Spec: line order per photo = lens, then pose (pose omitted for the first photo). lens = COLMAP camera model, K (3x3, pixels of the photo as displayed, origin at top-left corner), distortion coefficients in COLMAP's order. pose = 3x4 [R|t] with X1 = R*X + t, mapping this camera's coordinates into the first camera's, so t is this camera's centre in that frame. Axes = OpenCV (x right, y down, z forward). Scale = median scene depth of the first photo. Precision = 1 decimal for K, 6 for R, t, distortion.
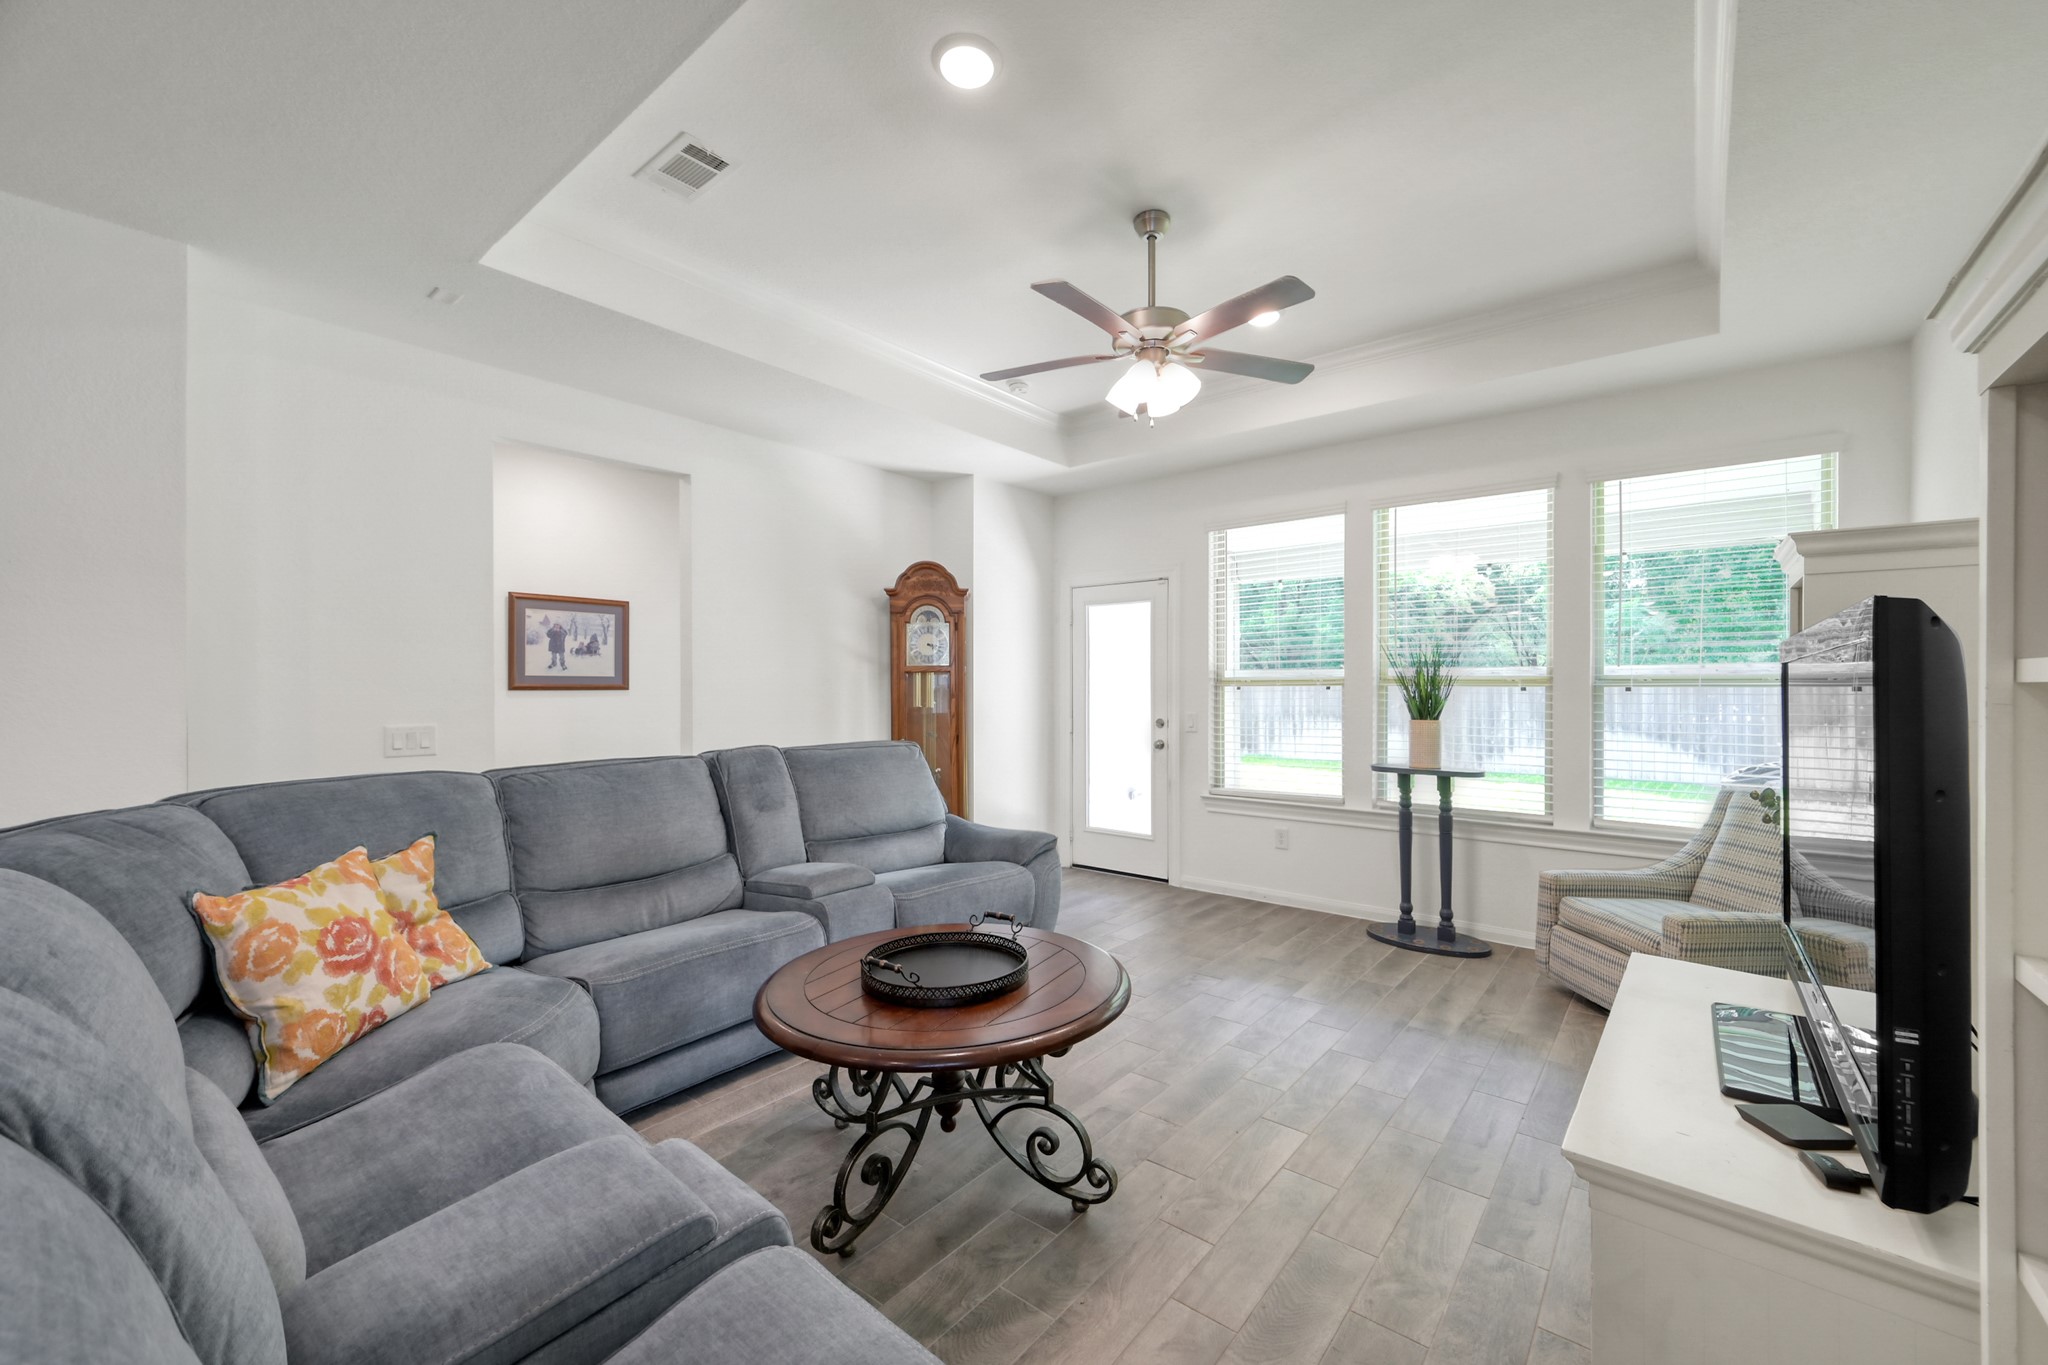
lens RADIAL K [[822.3, 0, 1041.7], [0, 822.3, 690.3], [0, 0, 1]] dist [0.000894, -0.000038]
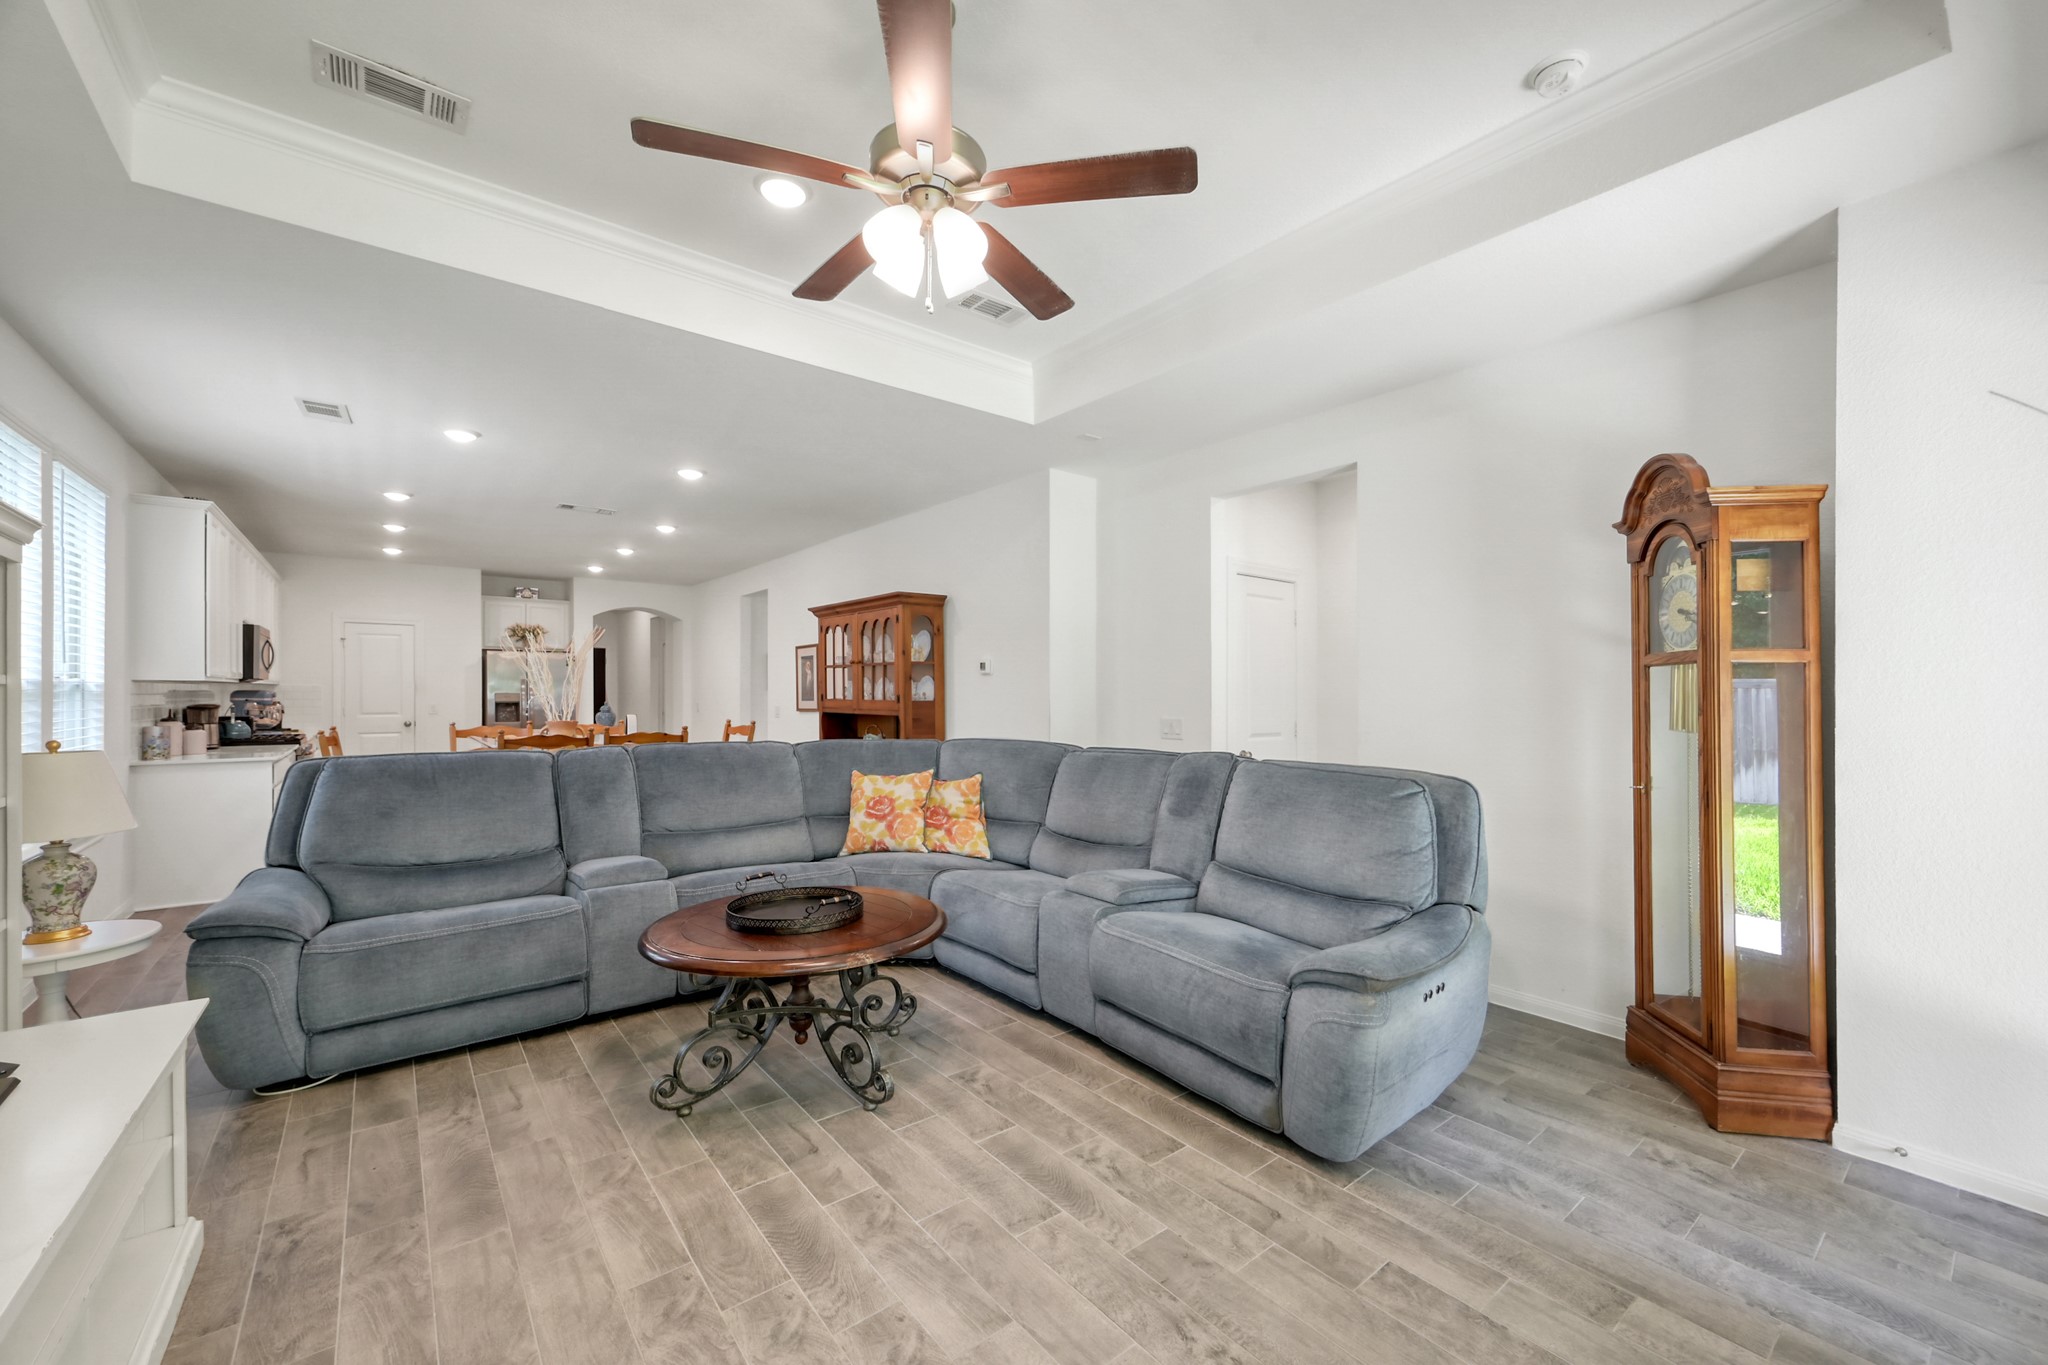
lens RADIAL K [[822.3, 0, 1041.7], [0, 822.3, 690.3], [0, 0, 1]] dist [0.000894, -0.000038]
pose [[-0.197129, 0.001636, -0.980376, 1.142609], [-0.007606, 0.999966, 0.003198, -0.007779], [0.980348, 0.008087, -0.197110, 1.766853]]
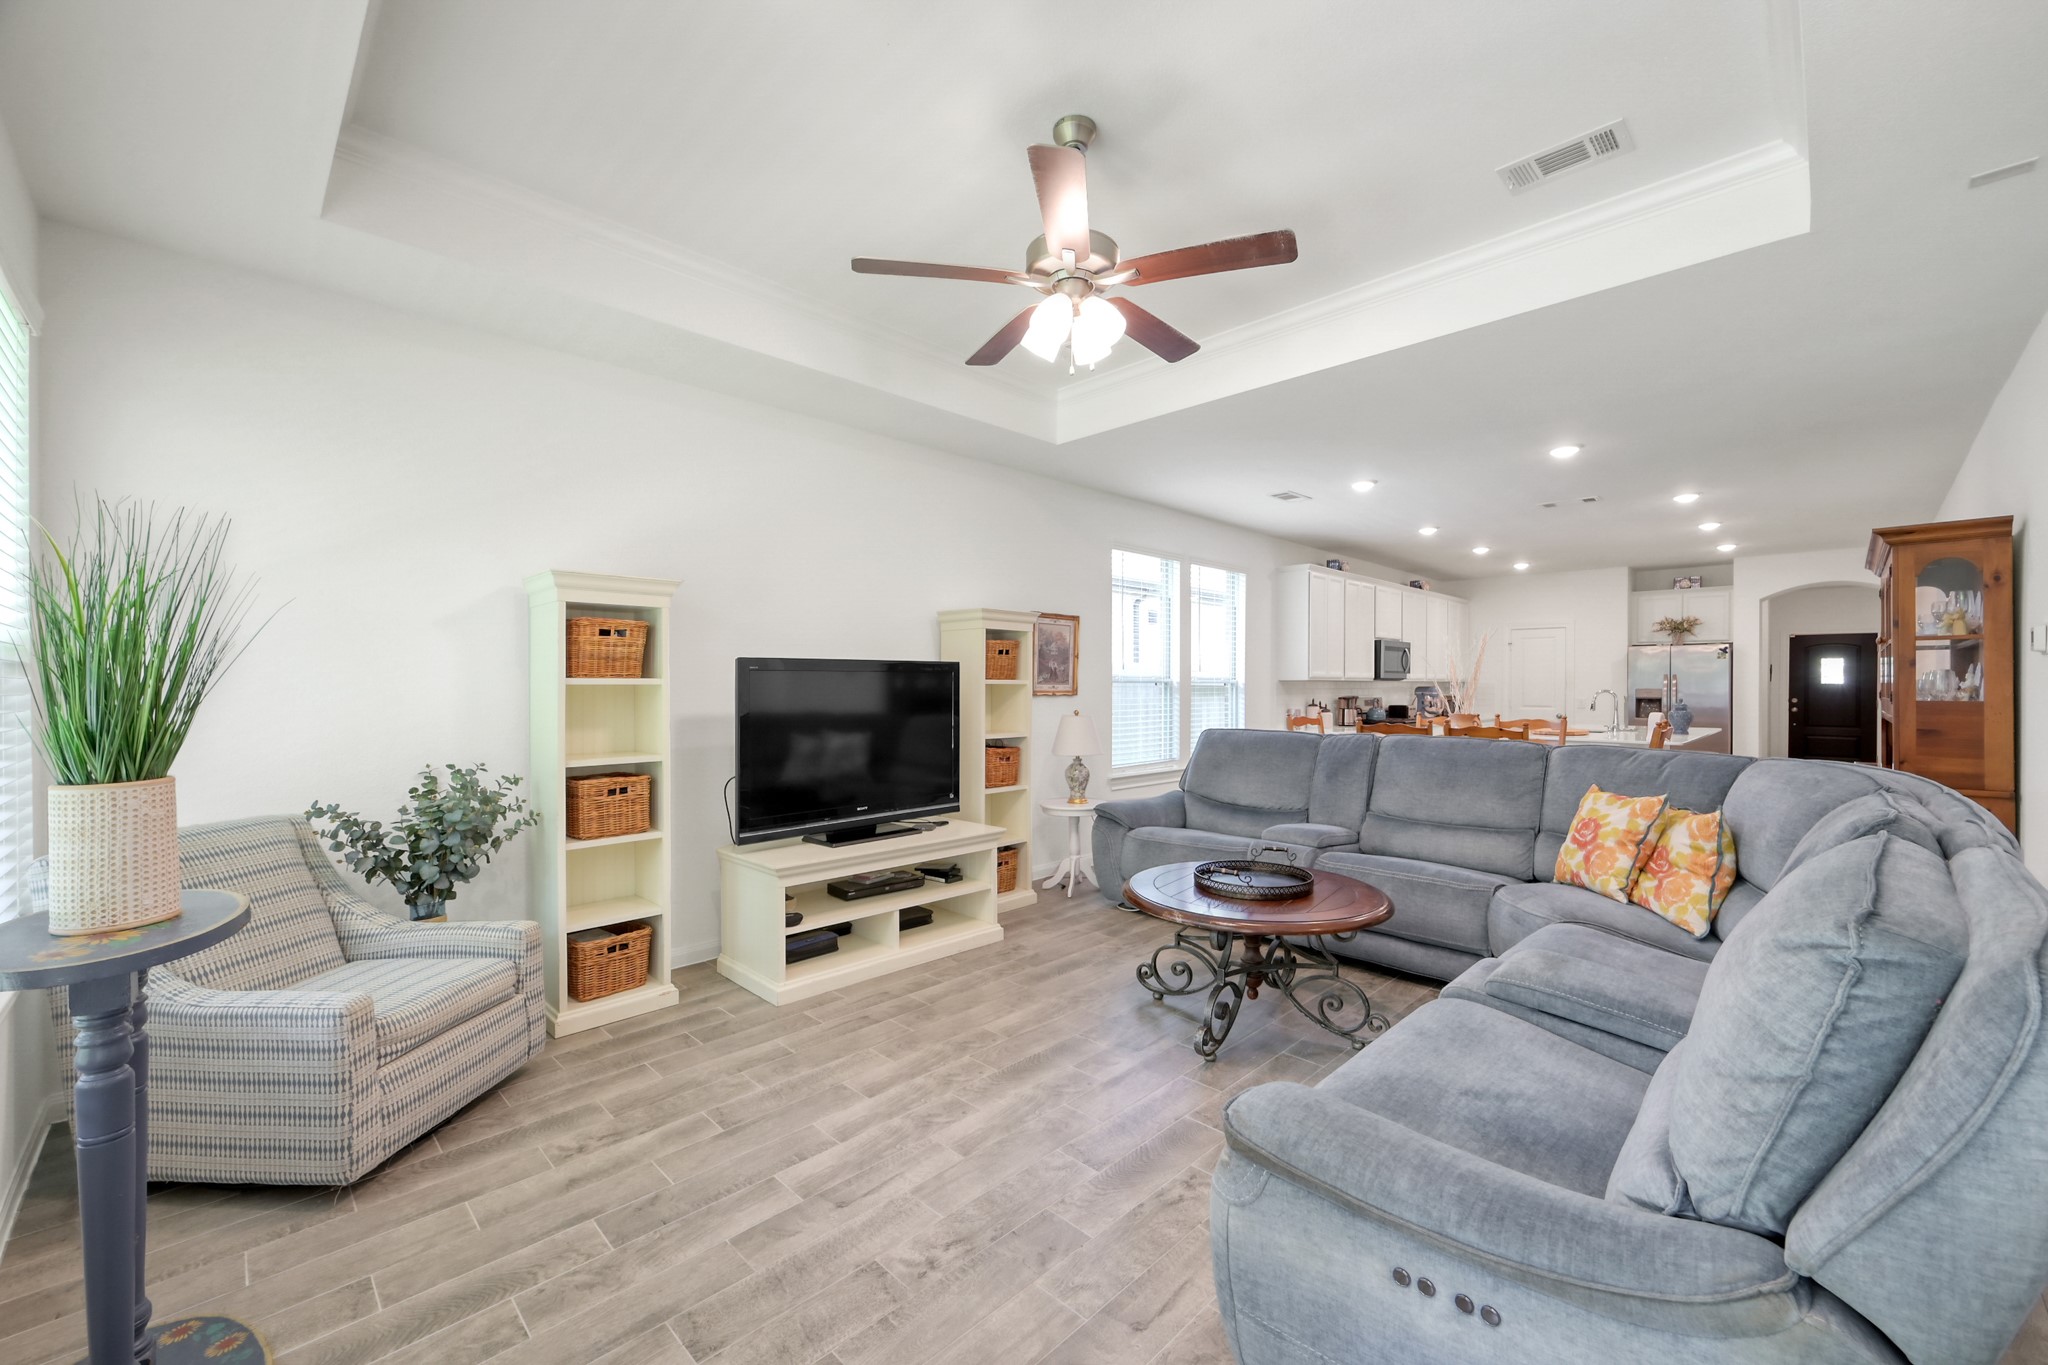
lens RADIAL K [[810.1, 0, 1044.7], [0, 810.1, 680.8], [0, 0, 1]] dist [-0.026039, 0.000007]
pose [[-0.996455, 0.002245, 0.084095, 0.134428], [0.002348, 0.999997, 0.001119, -0.010072], [-0.084093, 0.001312, -0.996457, 2.645688]]
